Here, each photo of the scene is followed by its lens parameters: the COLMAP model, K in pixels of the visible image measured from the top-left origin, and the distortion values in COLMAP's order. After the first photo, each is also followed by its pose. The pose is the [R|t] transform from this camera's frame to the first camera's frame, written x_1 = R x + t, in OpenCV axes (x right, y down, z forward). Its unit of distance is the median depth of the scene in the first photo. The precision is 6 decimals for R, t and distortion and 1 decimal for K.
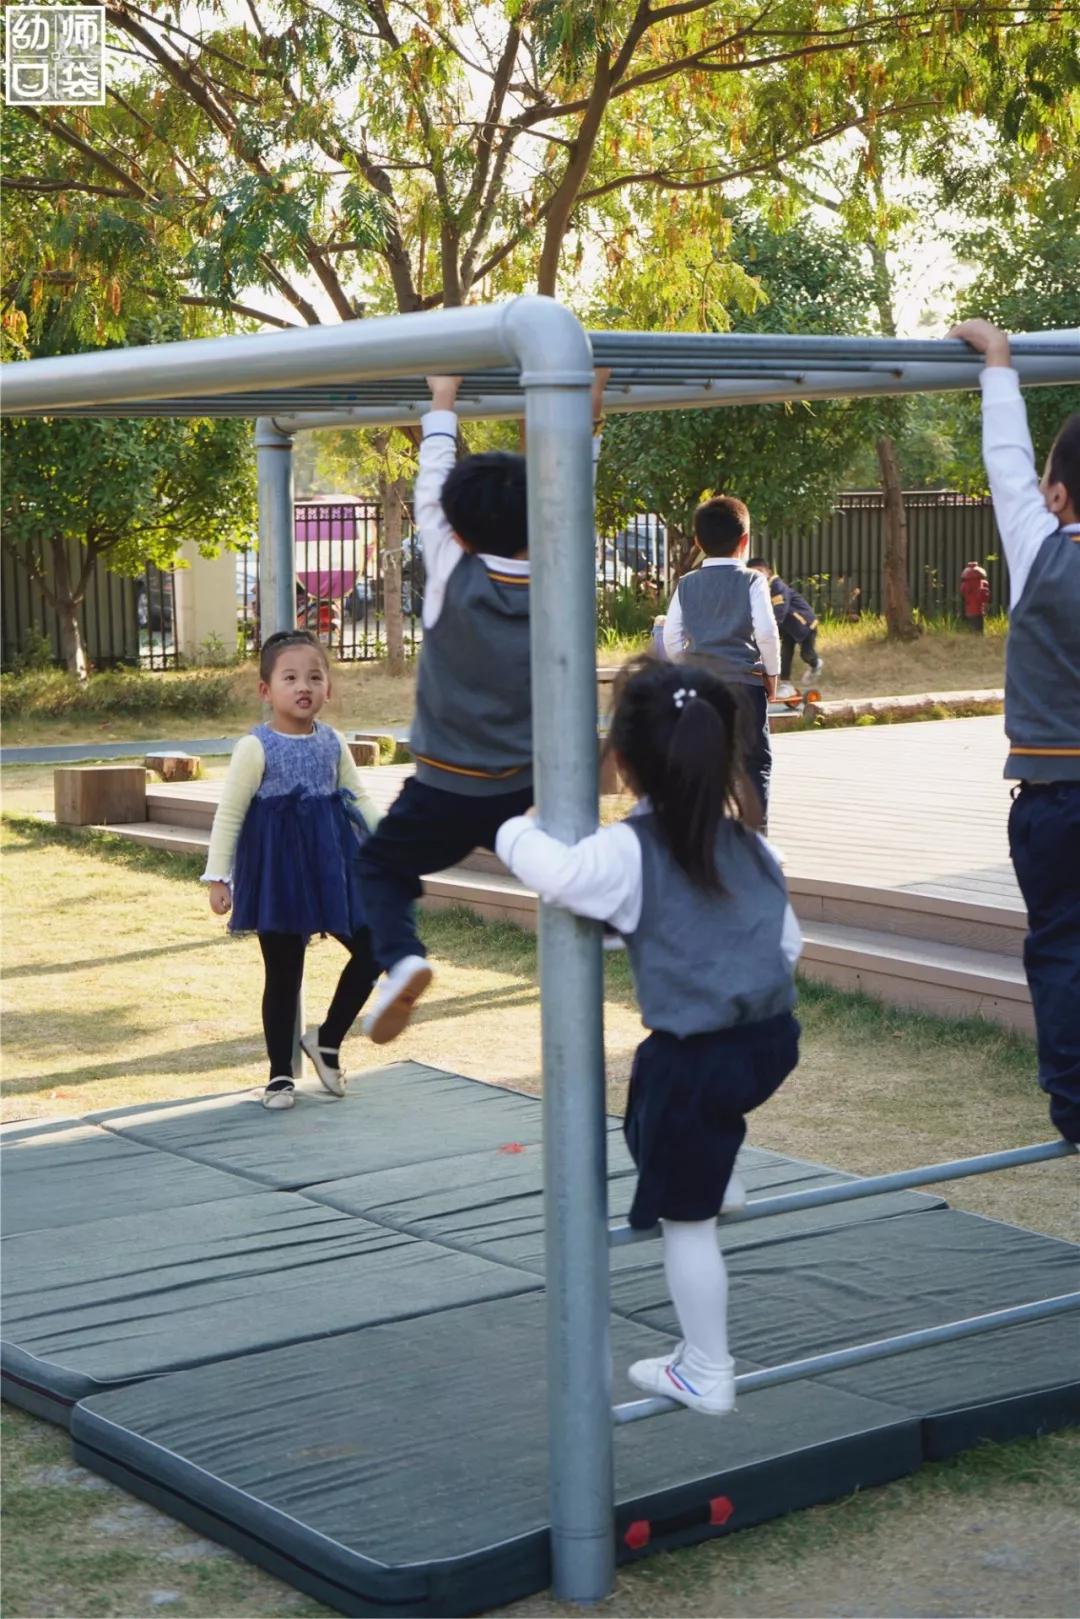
lens RADIAL K [[2742.2, 0, 540.0], [0, 2742.2, 809.5], [0, 0, 1]] dist [-0.016939, -0.007714]
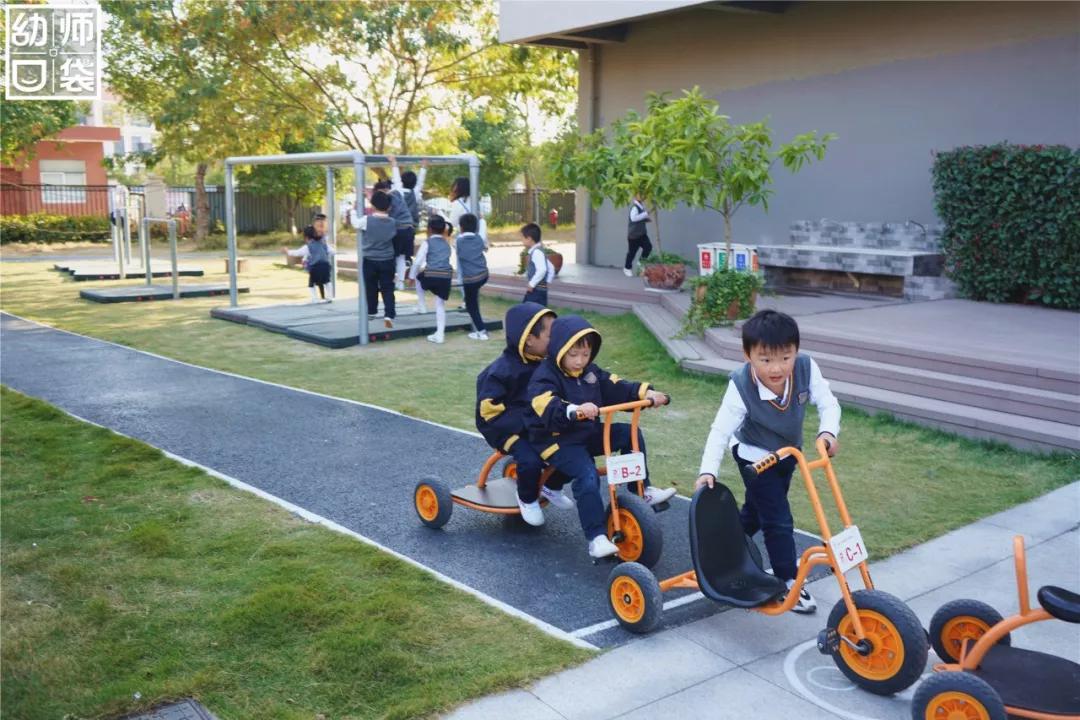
lens RADIAL K [[998.7, 0, 540.0], [0, 998.7, 360.0], [0, 0, 1]] dist [-0.001664, -0.000672]
pose [[0.997332, 0.012835, 0.071860, 0.060876], [-0.016595, 0.998510, 0.051983, 0.042738], [-0.071086, -0.053037, 0.996059, -0.331221]]
